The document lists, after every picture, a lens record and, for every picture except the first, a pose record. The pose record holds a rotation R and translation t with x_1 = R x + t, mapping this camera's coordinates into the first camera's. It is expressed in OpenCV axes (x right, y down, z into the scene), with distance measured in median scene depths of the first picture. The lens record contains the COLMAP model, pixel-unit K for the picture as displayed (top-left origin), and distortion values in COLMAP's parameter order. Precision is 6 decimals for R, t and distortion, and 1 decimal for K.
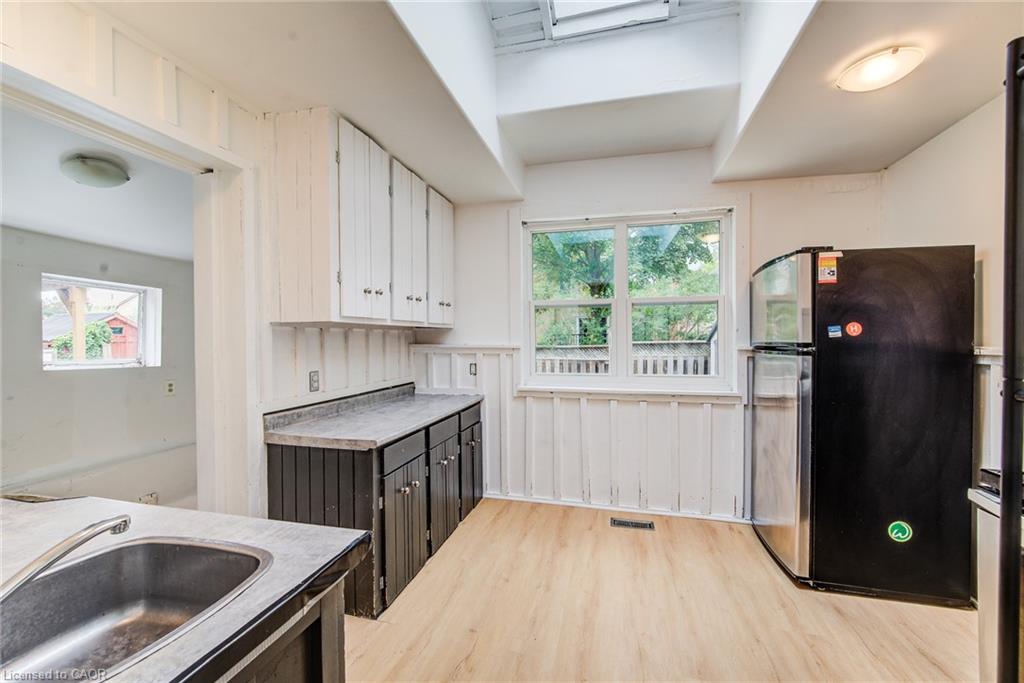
lens RADIAL K [[398.6, 0, 514.8], [0, 398.6, 337.1], [0, 0, 1]] dist [-0.006288, 0.000119]
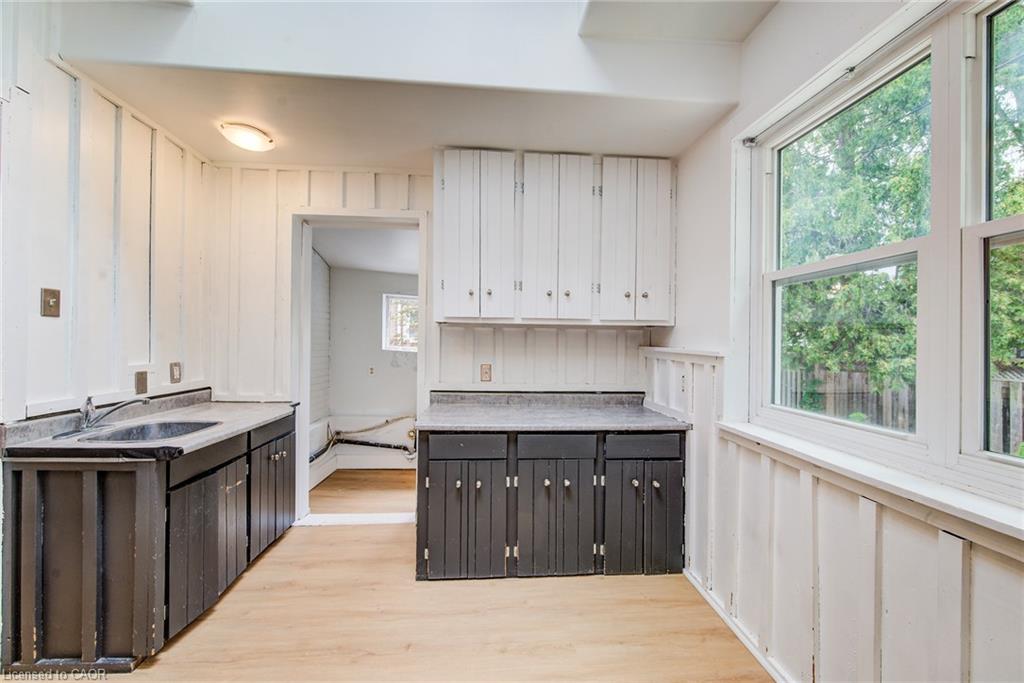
lens RADIAL K [[398.6, 0, 516.6], [0, 398.6, 340.2], [0, 0, 1]] dist [-0.006288, 0.000119]
pose [[0.326012, 0.010575, -0.945306, 0.545886], [-0.014470, 0.999876, 0.006195, 0.004139], [0.945255, 0.011659, 0.326125, 0.591458]]
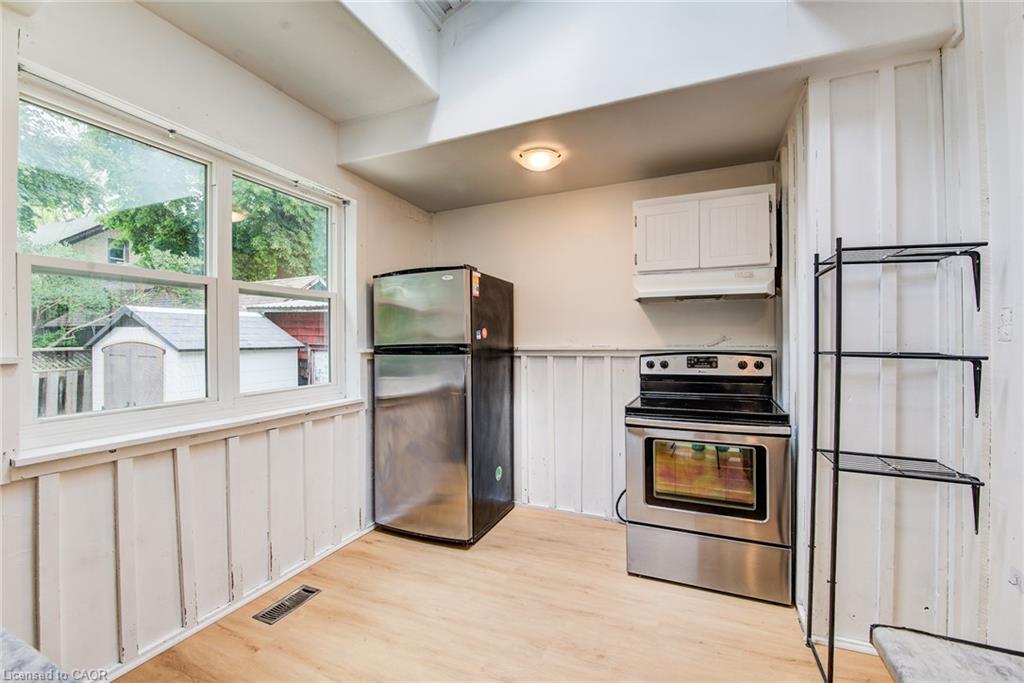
lens RADIAL K [[419.4, 0, 512.1], [0, 419.4, 340.8], [0, 0, 1]] dist [-0.013559, -0.000501]
pose [[0.160798, 0.003153, 0.986982, -0.368802], [0.002584, 0.999990, -0.003615, 0.007808], [-0.986984, 0.003132, 0.160788, 0.487945]]
